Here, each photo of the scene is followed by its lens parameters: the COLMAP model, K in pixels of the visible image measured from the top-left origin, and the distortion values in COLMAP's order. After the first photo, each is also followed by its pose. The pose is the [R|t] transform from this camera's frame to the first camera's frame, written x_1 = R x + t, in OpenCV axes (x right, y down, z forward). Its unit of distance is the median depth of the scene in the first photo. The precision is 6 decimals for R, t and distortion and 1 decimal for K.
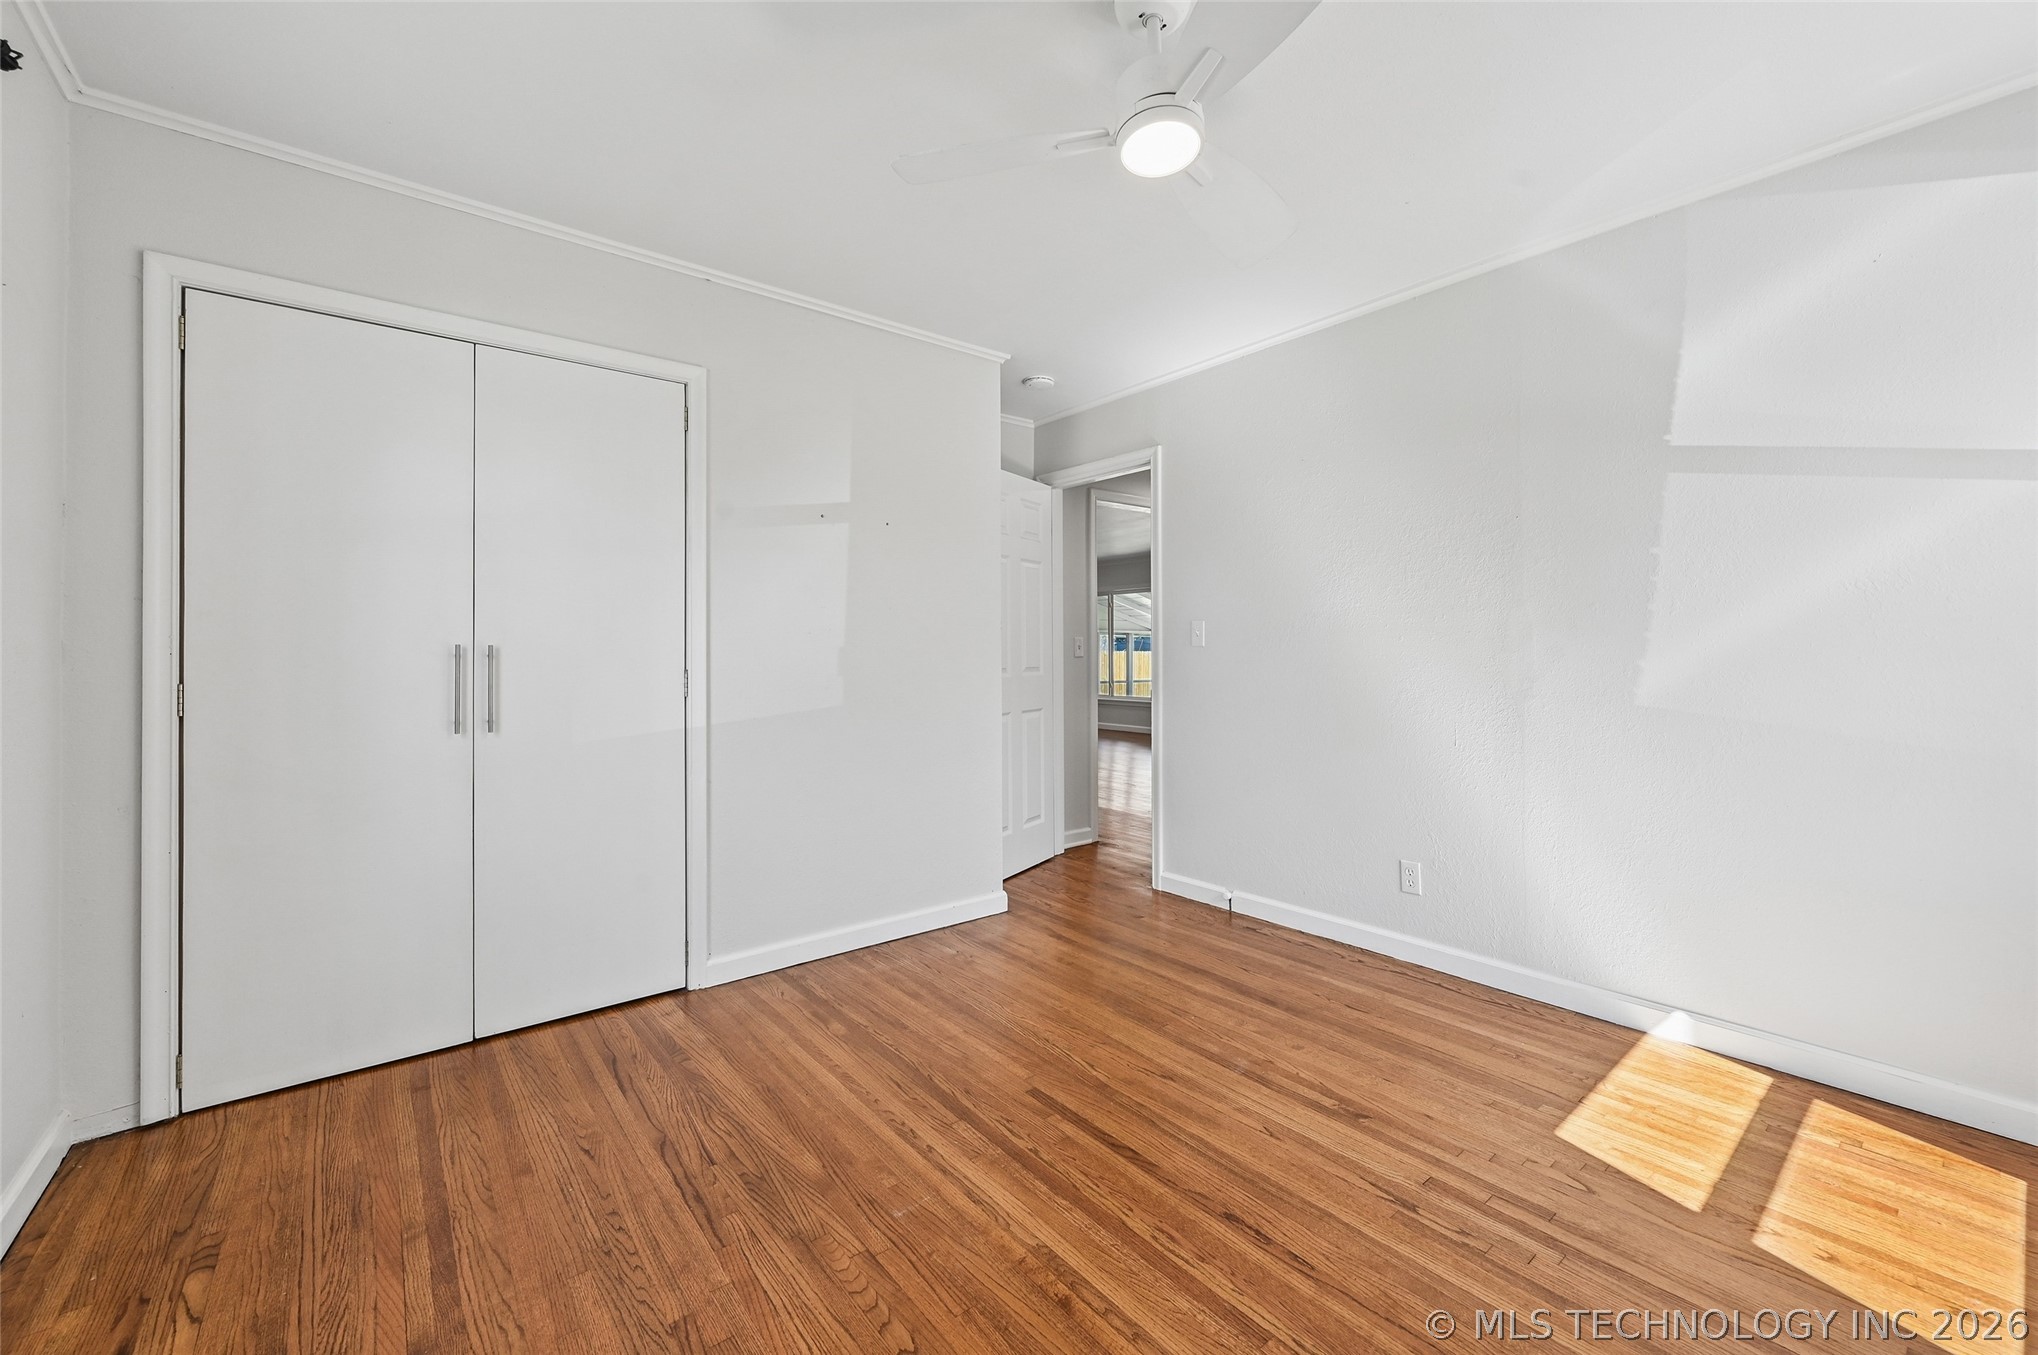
lens RADIAL K [[807.9, 0, 1020.6], [0, 807.9, 662.6], [0, 0, 1]] dist [0.000388, 0.000024]
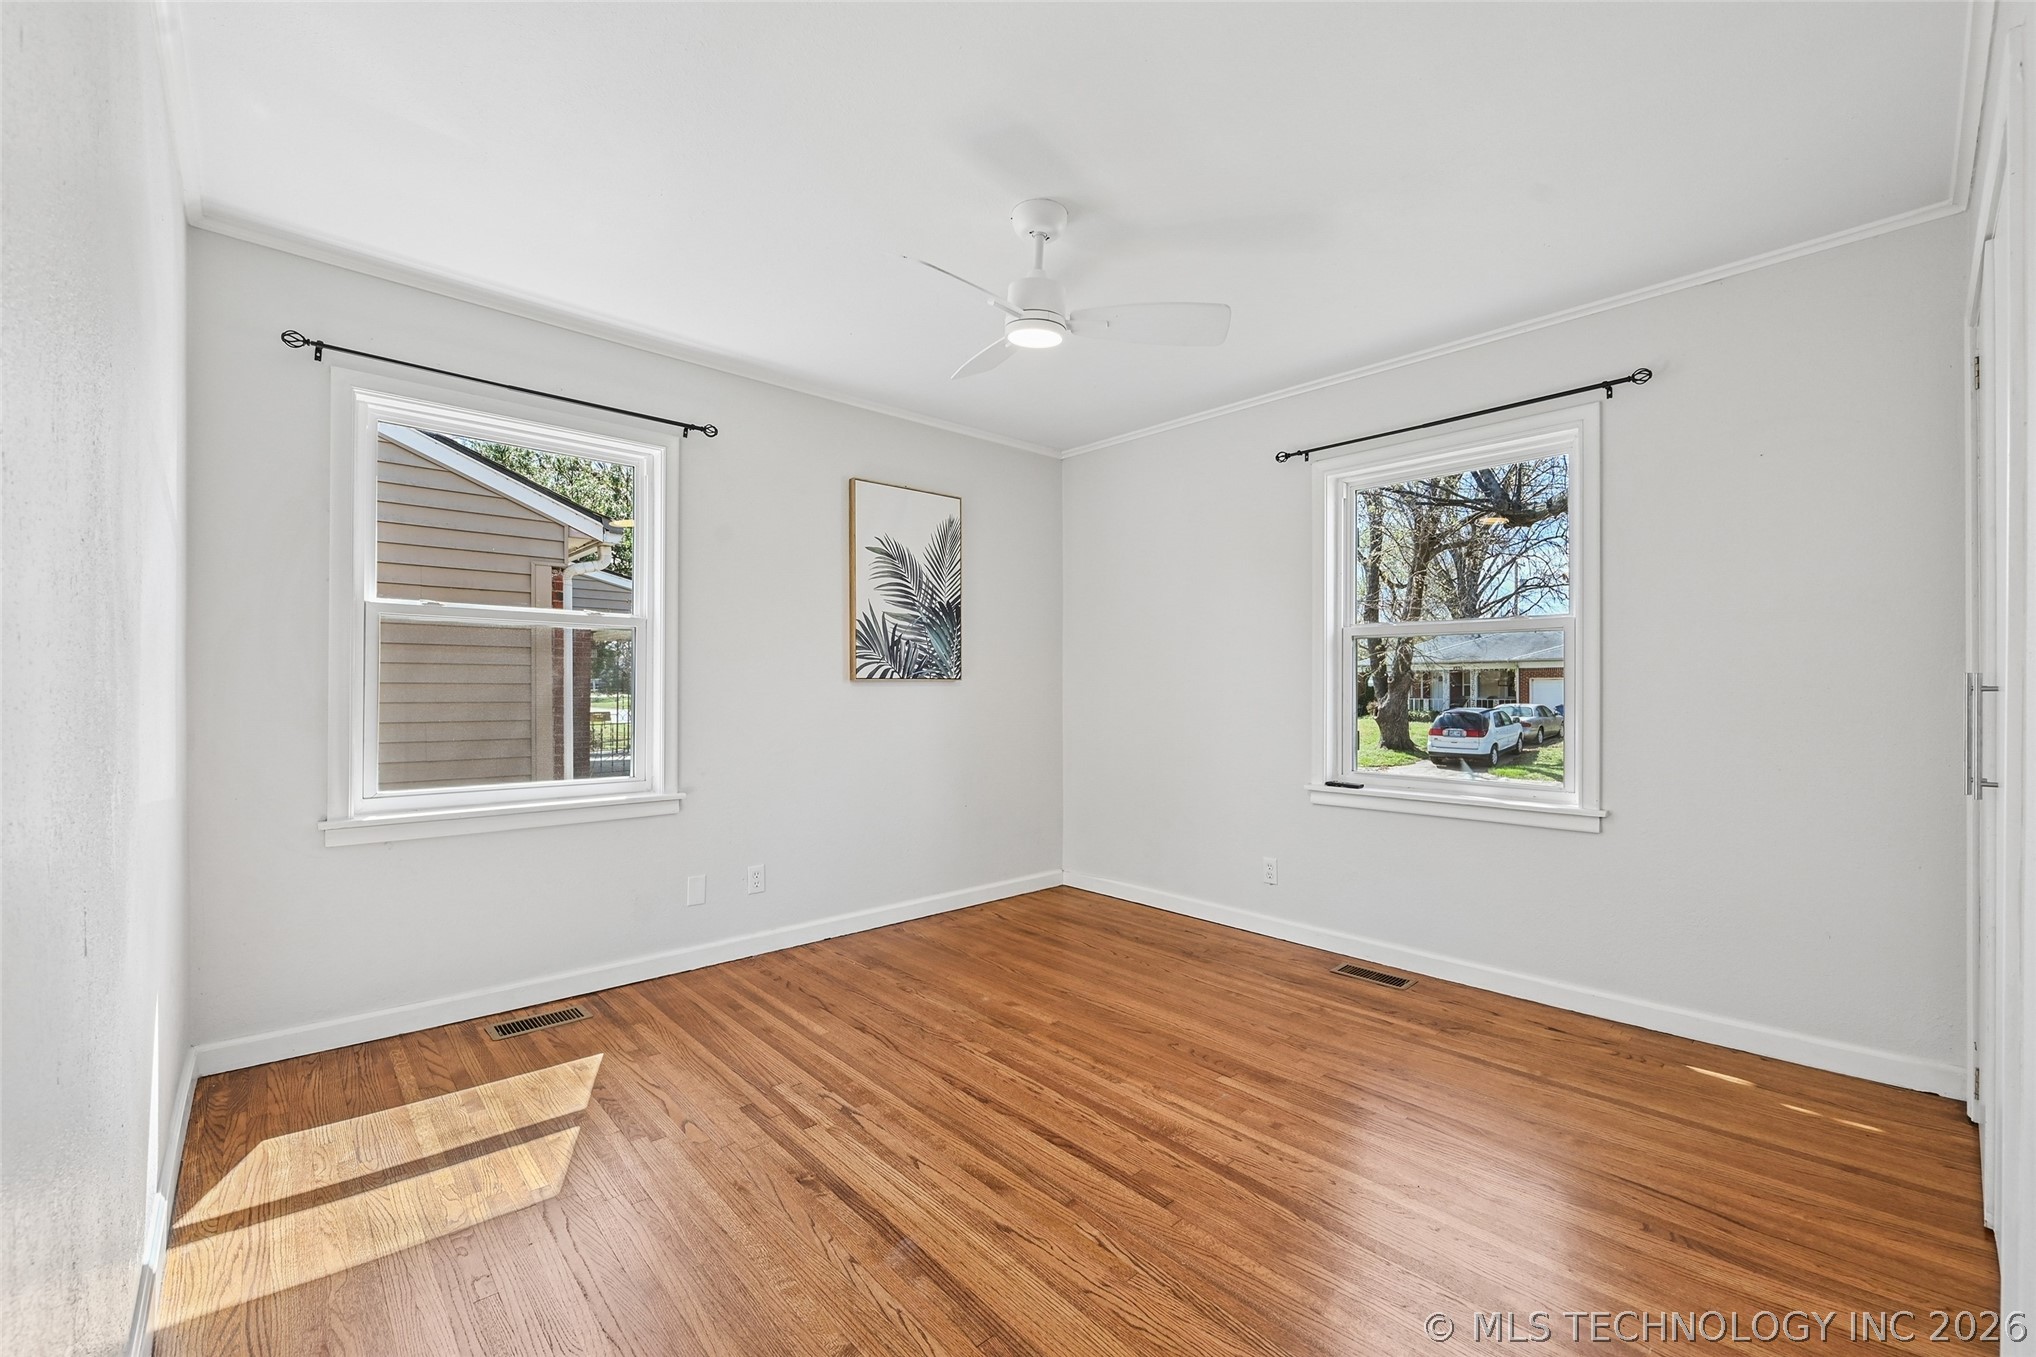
lens RADIAL K [[830.4, 0, 1022.9], [0, 830.4, 675.3], [0, 0, 1]] dist [0.000297, 0.000032]
pose [[-0.997843, 0.007234, -0.065241, 0.234946], [0.007209, 0.999974, 0.000616, -0.025547], [0.065243, 0.000145, -0.997869, 2.006455]]
